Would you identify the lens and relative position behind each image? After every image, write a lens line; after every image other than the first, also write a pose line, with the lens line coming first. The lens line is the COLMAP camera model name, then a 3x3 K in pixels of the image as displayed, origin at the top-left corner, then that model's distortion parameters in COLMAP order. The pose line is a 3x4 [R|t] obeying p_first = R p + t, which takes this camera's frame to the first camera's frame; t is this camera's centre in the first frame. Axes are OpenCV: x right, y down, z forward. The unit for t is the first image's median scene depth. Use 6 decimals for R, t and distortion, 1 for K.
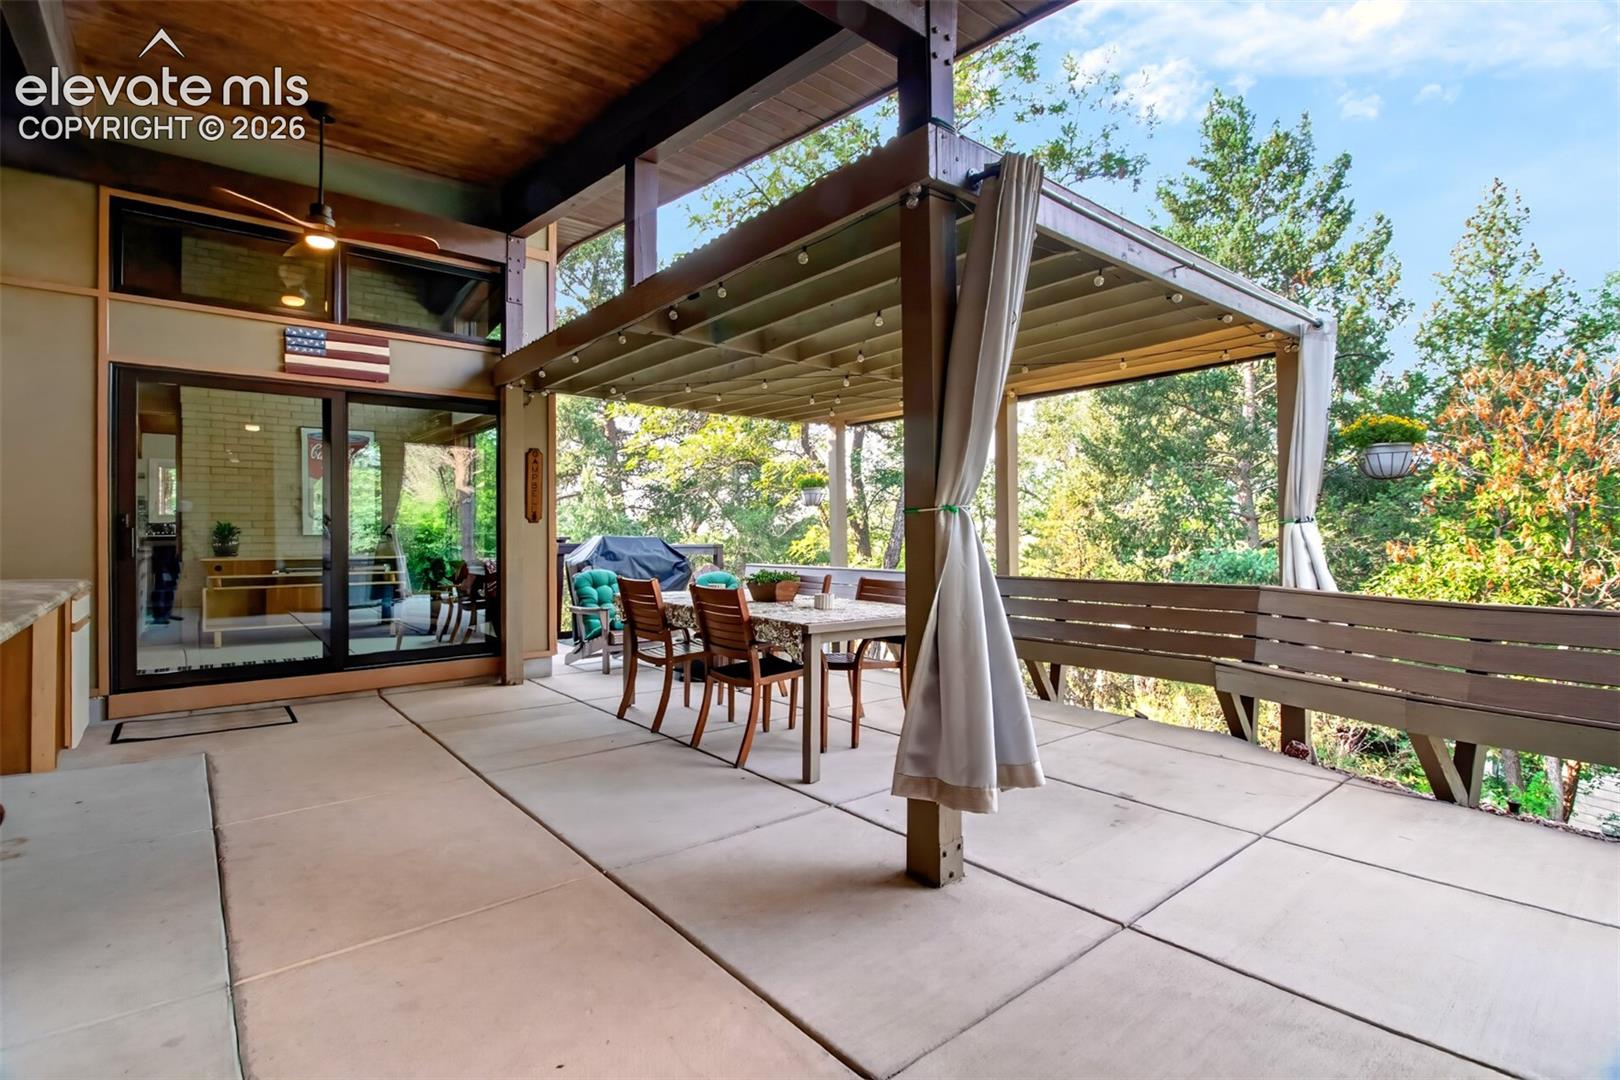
lens RADIAL K [[767.1, 0, 810.5], [0, 767.1, 534.9], [0, 0, 1]] dist [0.016765, -0.016160]
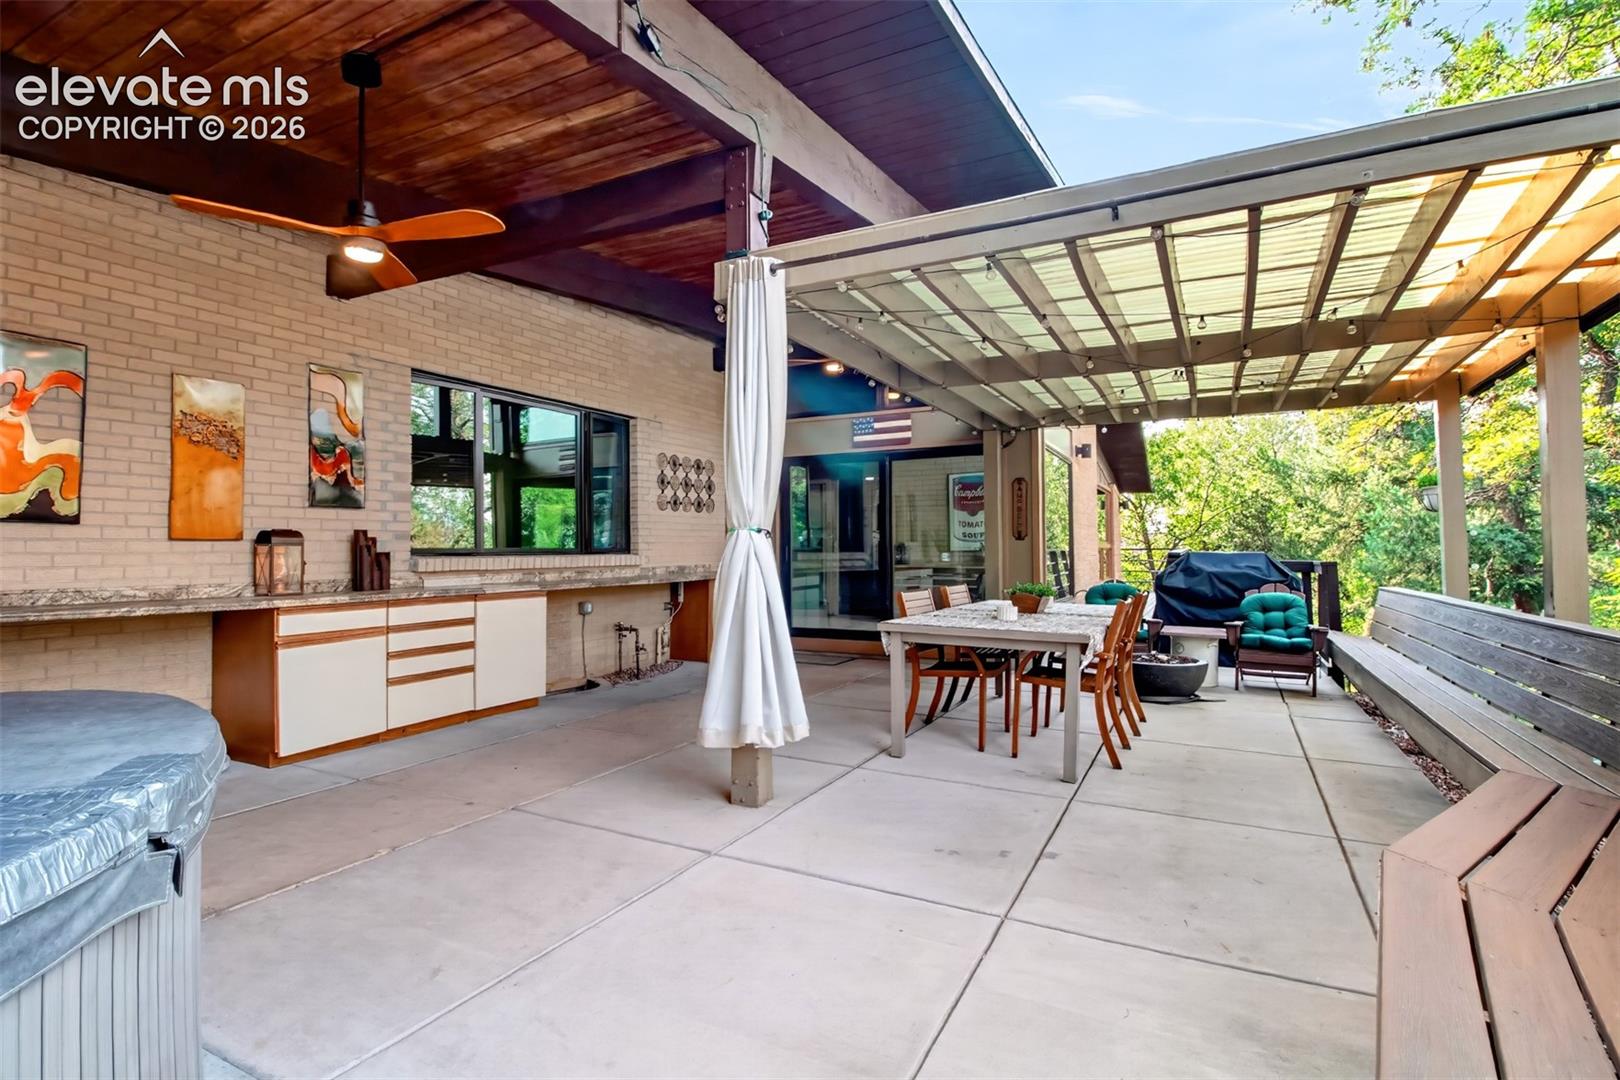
lens RADIAL K [[767.1, 0, 810.5], [0, 767.1, 534.9], [0, 0, 1]] dist [0.016765, -0.016160]
pose [[0.403608, -0.020729, -0.914697, 0.964408], [0.000961, 0.999752, -0.022232, 0.004459], [0.914932, 0.008094, 0.403528, 0.370562]]
